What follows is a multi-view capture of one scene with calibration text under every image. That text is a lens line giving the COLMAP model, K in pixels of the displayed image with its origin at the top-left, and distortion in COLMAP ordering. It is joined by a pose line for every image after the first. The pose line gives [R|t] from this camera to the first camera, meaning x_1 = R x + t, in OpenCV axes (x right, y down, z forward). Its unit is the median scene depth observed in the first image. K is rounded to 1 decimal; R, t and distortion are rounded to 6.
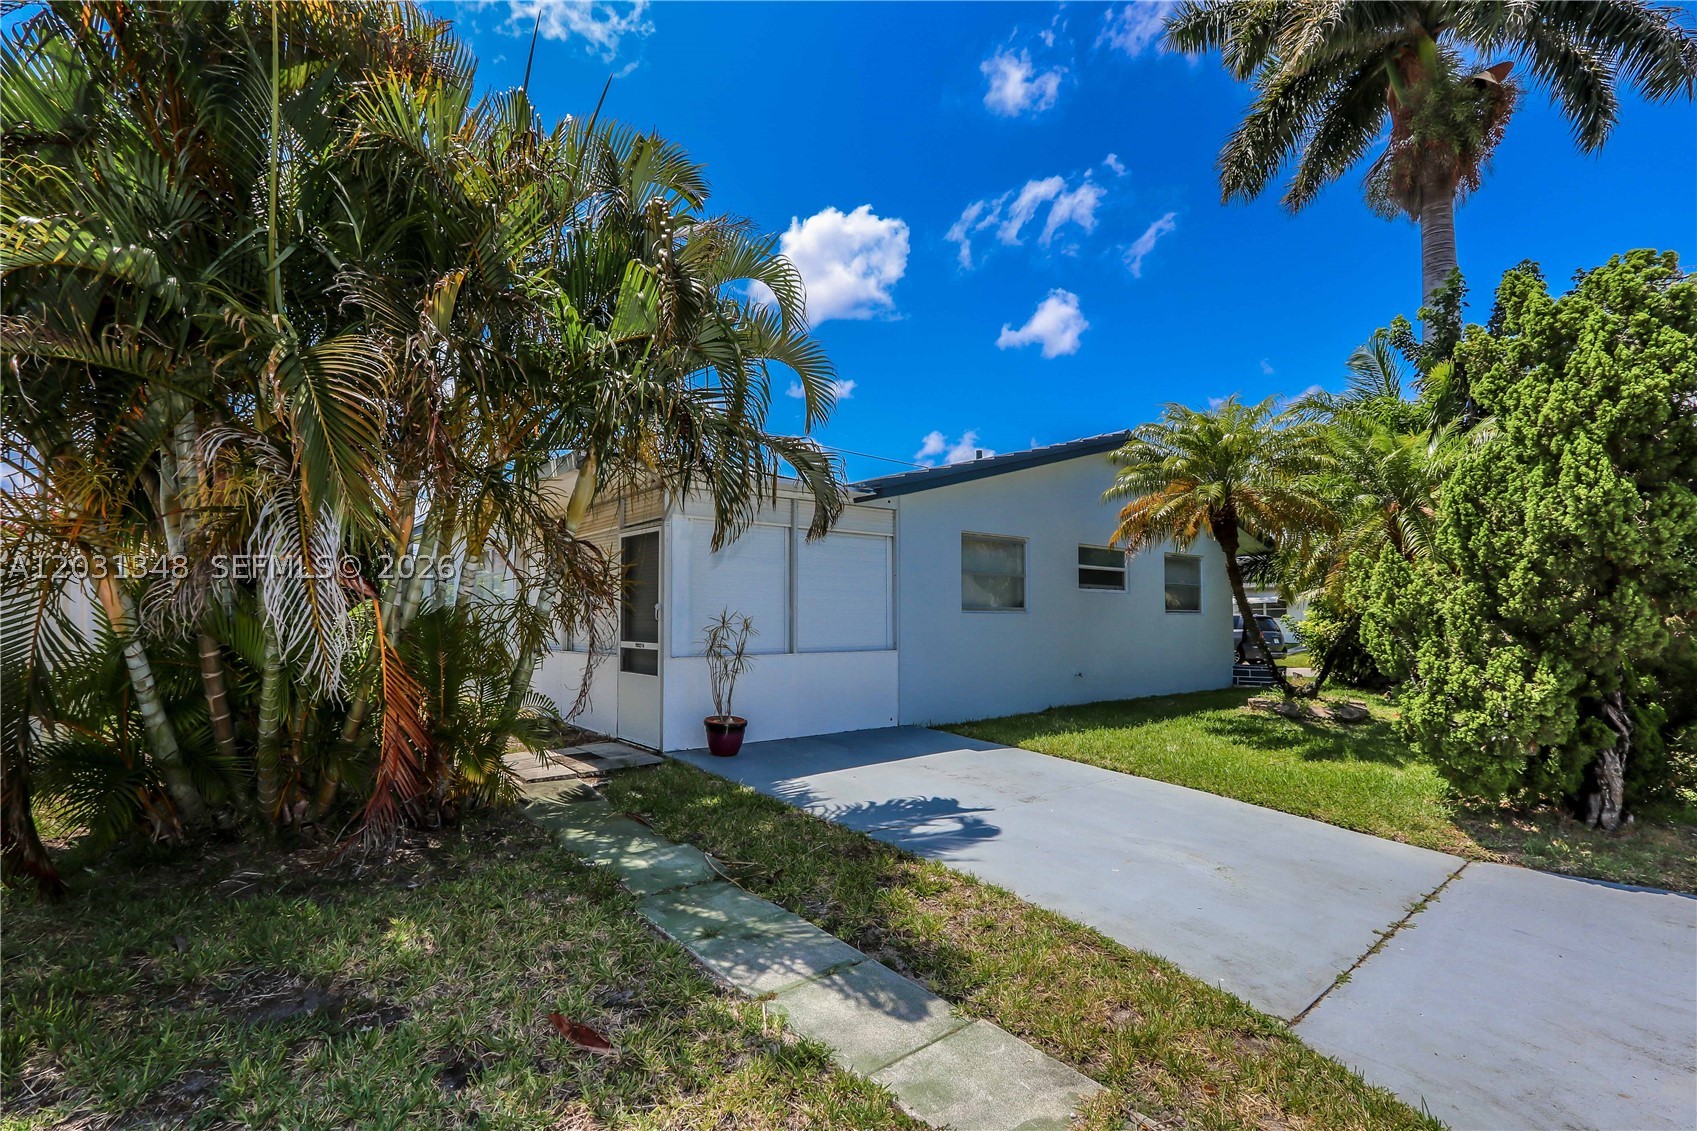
lens RADIAL K [[861.0, 0, 848.5], [0, 861.0, 565.5], [0, 0, 1]] dist [-0.001266, 0.000286]
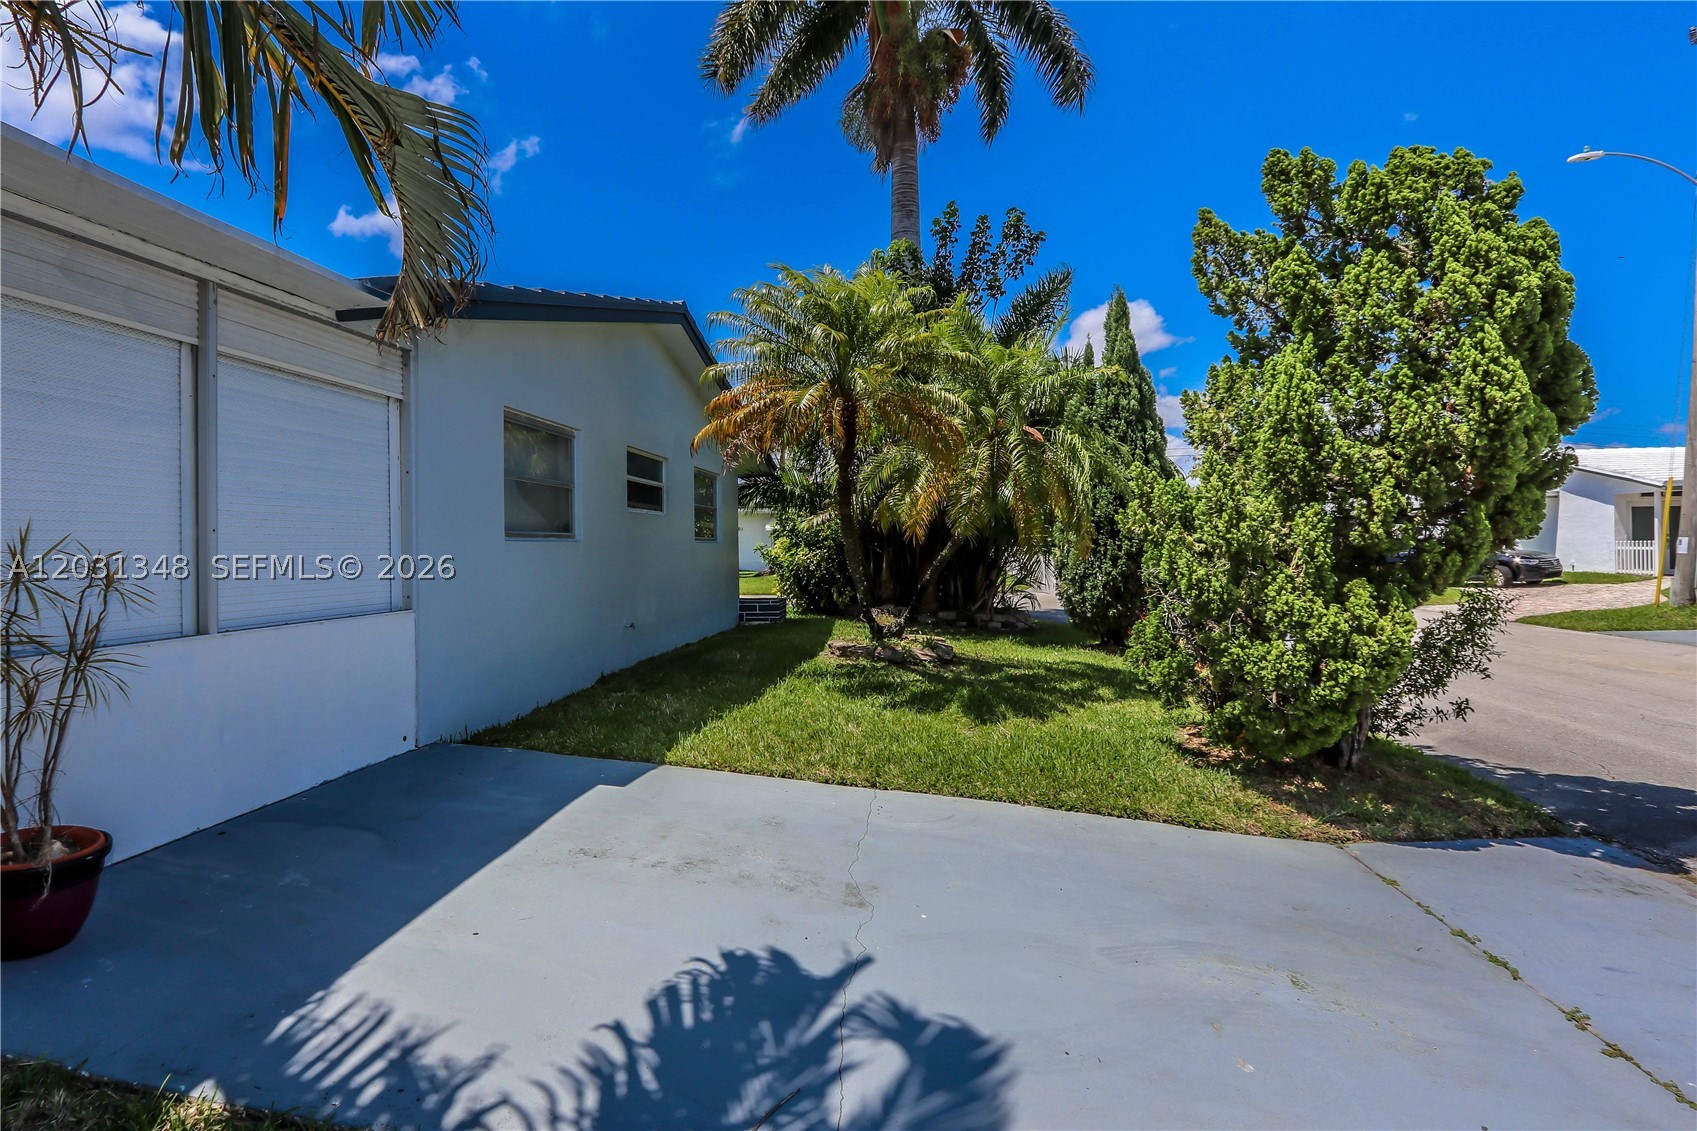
lens RADIAL K [[871.1, 0, 841.8], [0, 871.1, 546.1], [0, 0, 1]] dist [-0.010869, -0.000406]
pose [[0.760680, -0.004465, 0.649112, -0.145545], [-0.034038, 0.998326, 0.046755, 0.036687], [-0.648234, -0.057660, 0.759254, 0.643792]]
